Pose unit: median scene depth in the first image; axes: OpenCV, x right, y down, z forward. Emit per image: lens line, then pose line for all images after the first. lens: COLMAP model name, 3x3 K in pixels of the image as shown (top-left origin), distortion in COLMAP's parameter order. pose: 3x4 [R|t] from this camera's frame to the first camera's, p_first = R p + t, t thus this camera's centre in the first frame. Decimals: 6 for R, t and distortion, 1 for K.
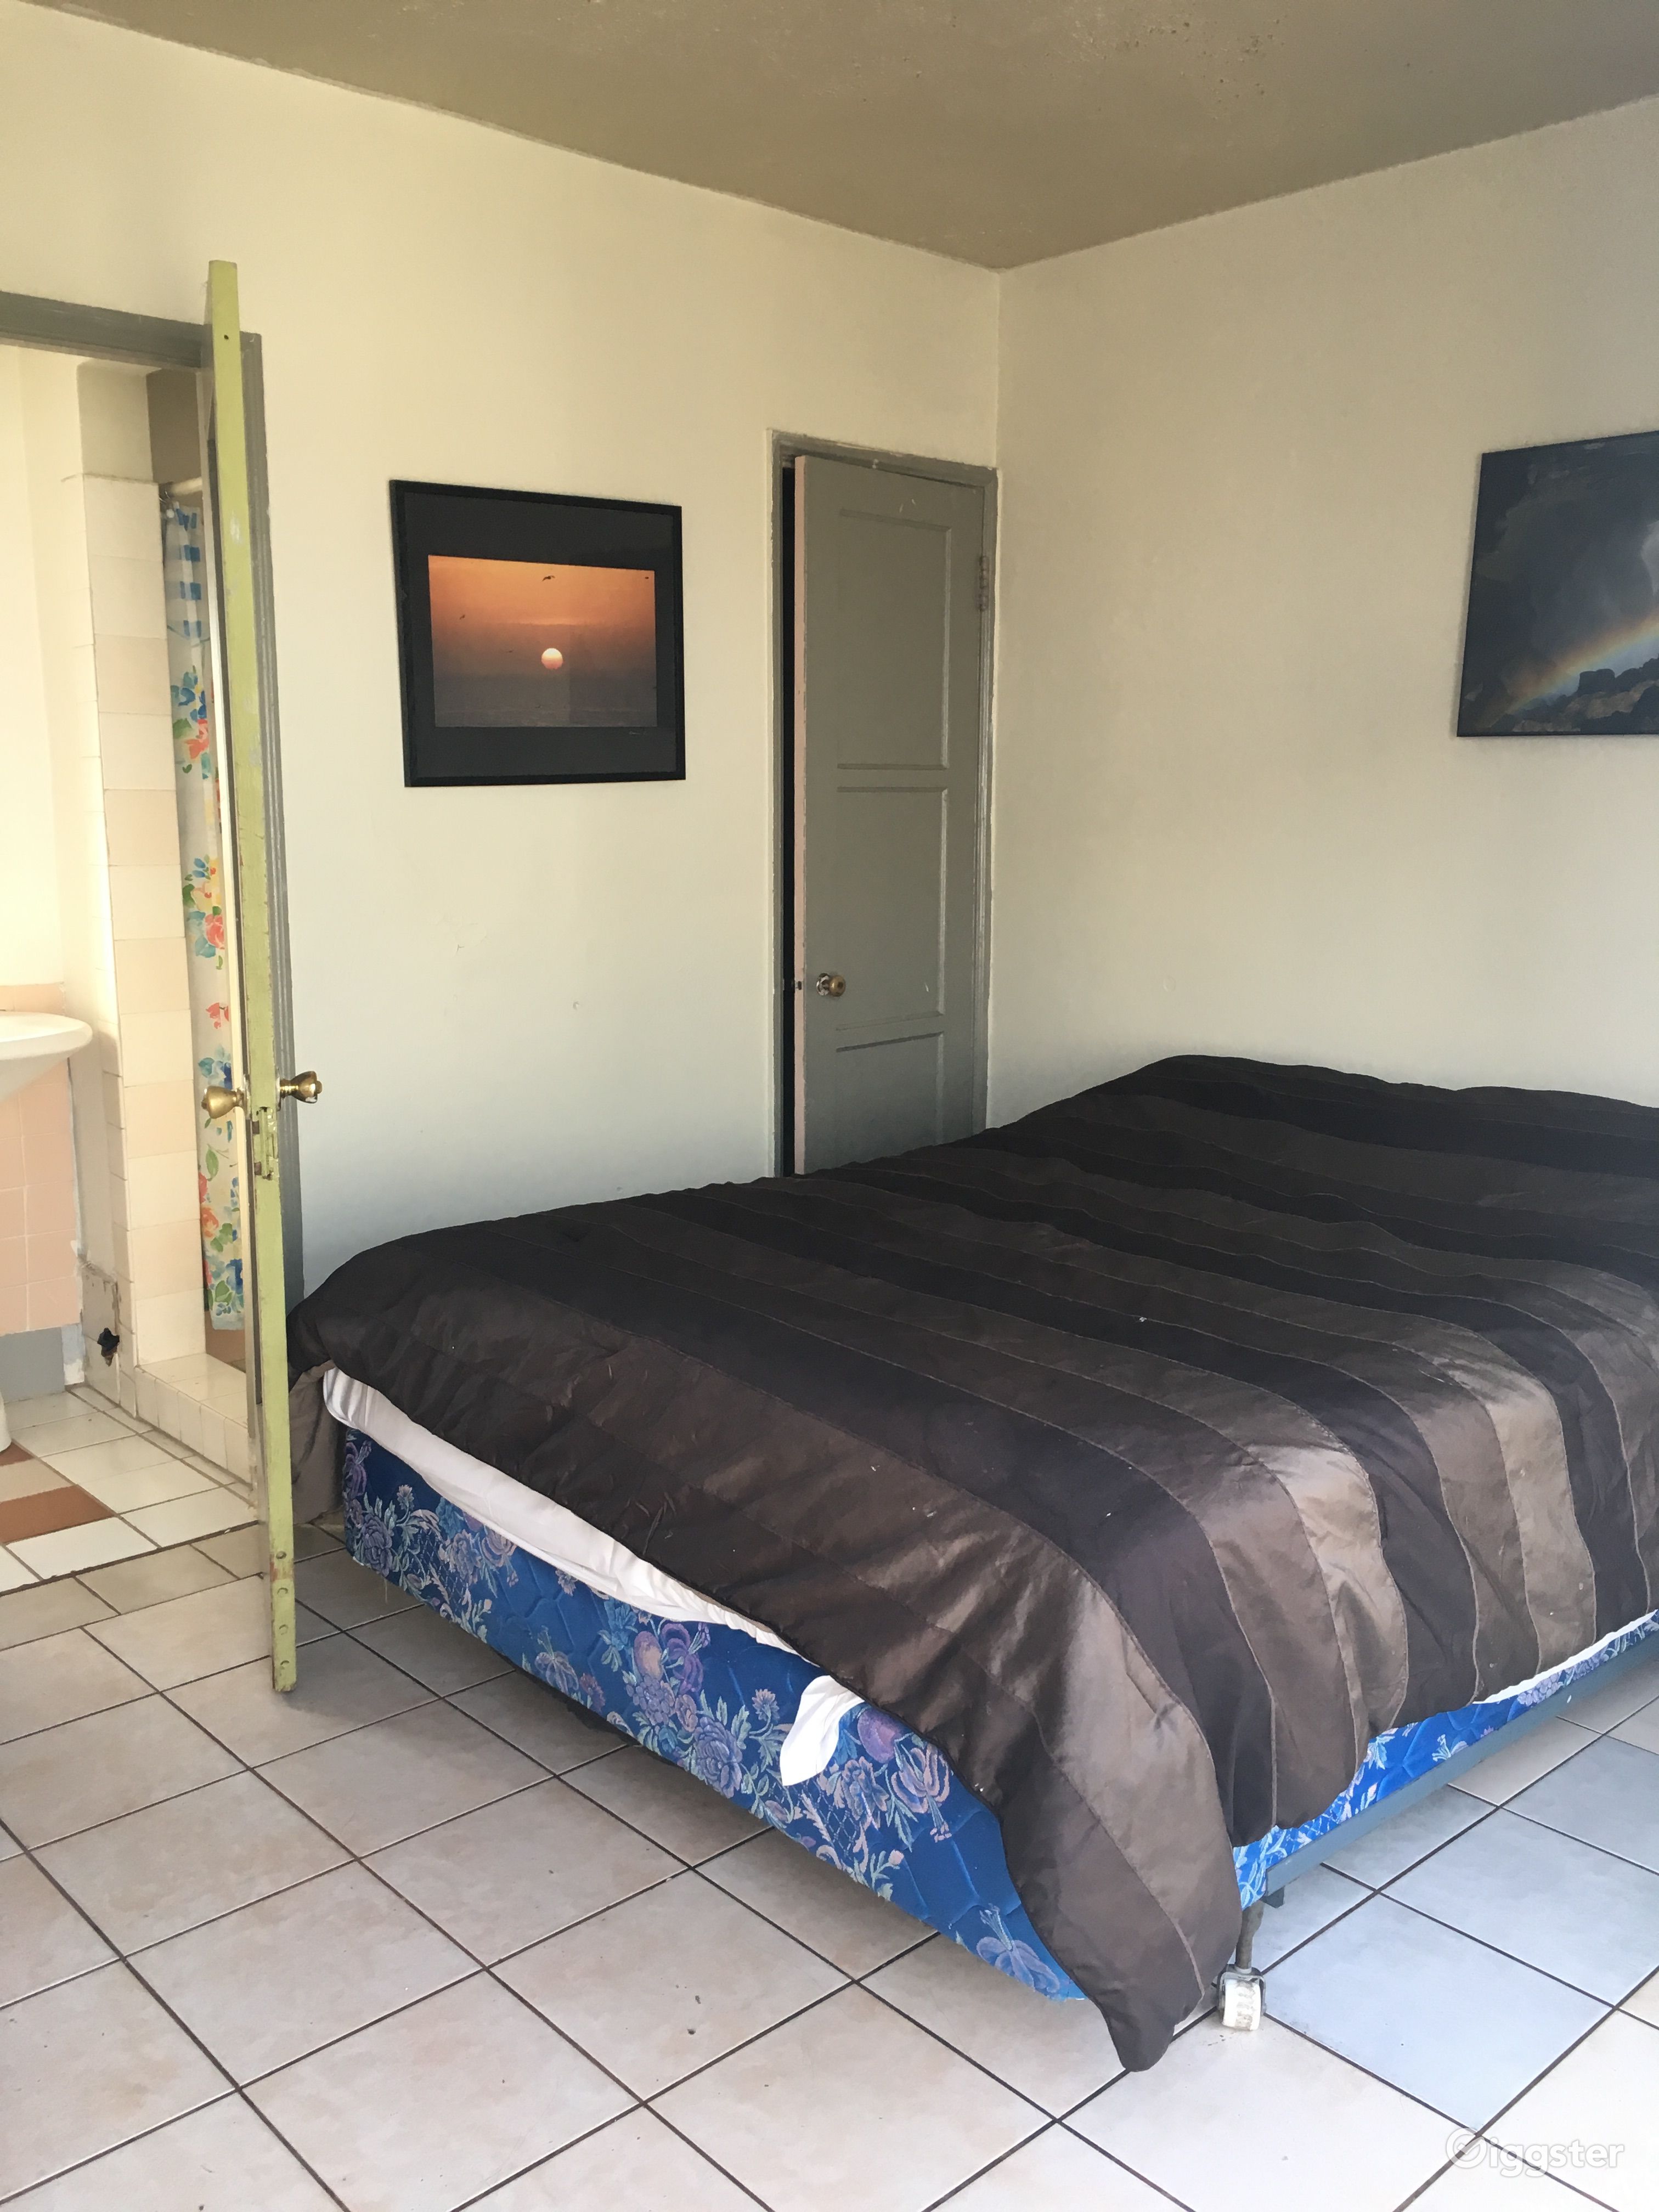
lens RADIAL K [[1872.6, 0, 832.1], [0, 1872.6, 1102.6], [0, 0, 1]] dist [0.053572, -0.077811]
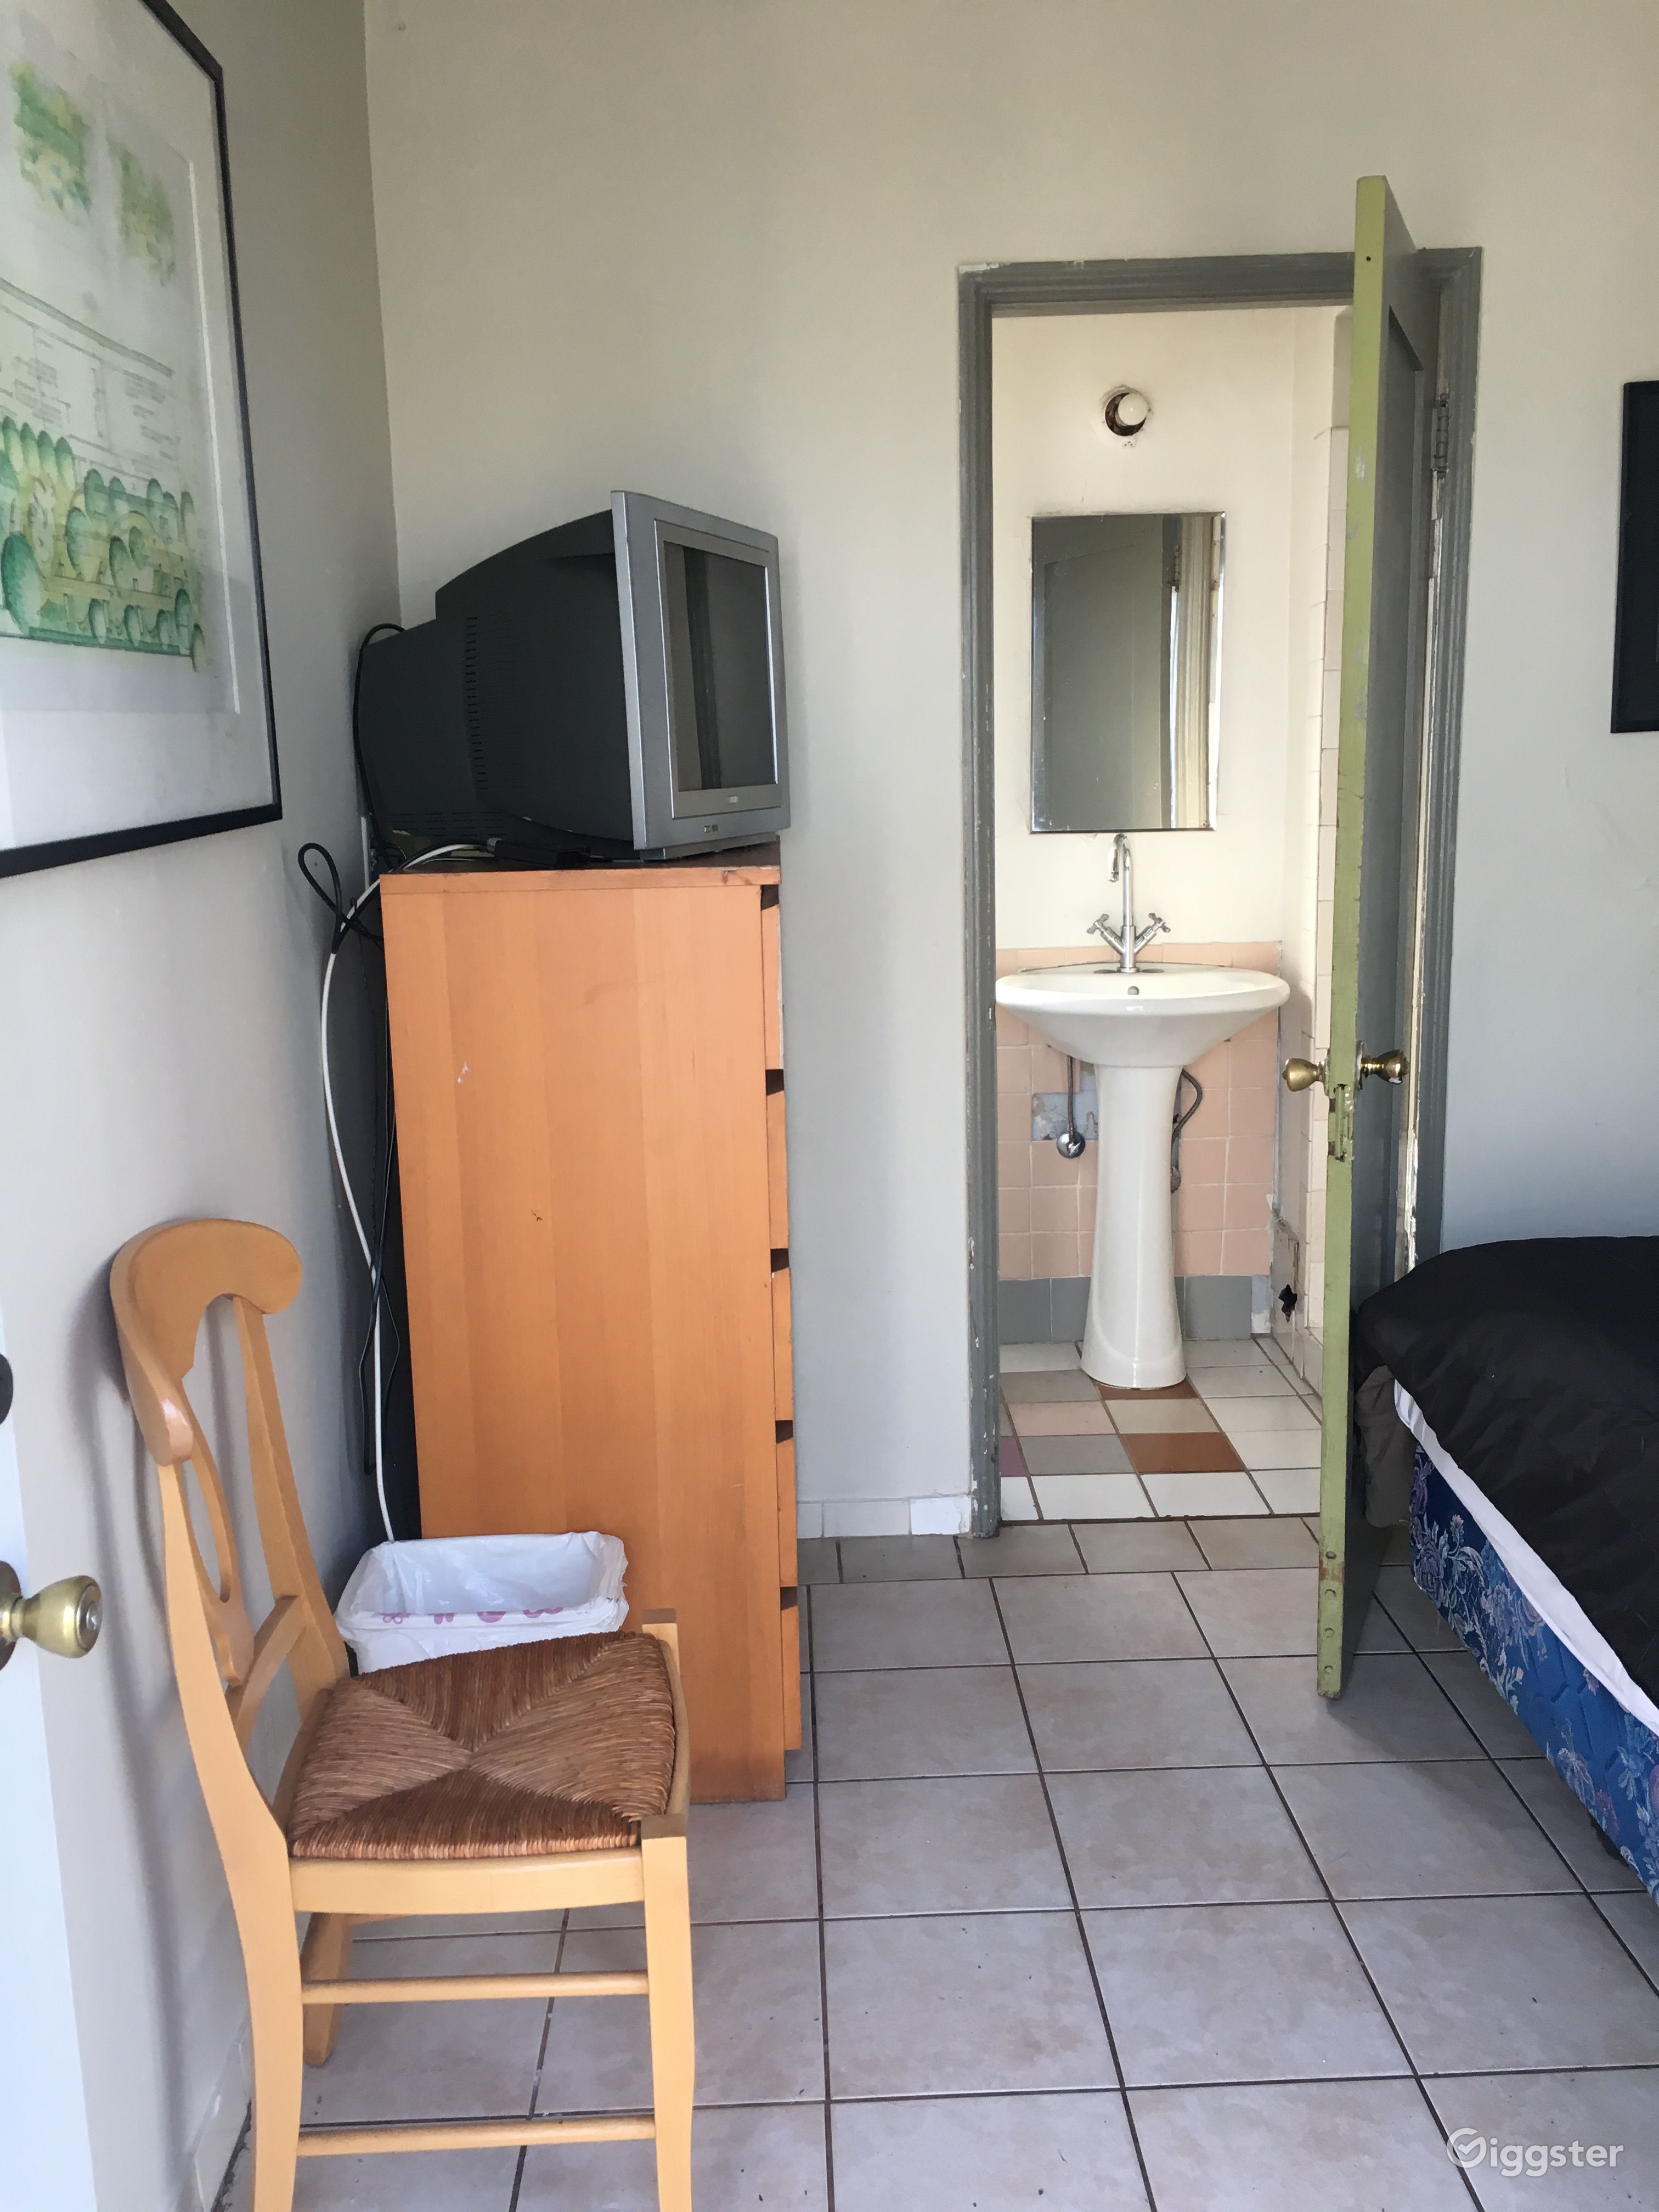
lens RADIAL K [[1872.6, 0, 825.9], [0, 1872.6, 1103.0], [0, 0, 1]] dist [0.053572, -0.077811]
pose [[0.752663, 0.097984, -0.651074, 0.115596], [-0.082604, 0.995104, 0.054266, -0.017693], [0.653204, 0.012937, 0.757072, 0.116924]]
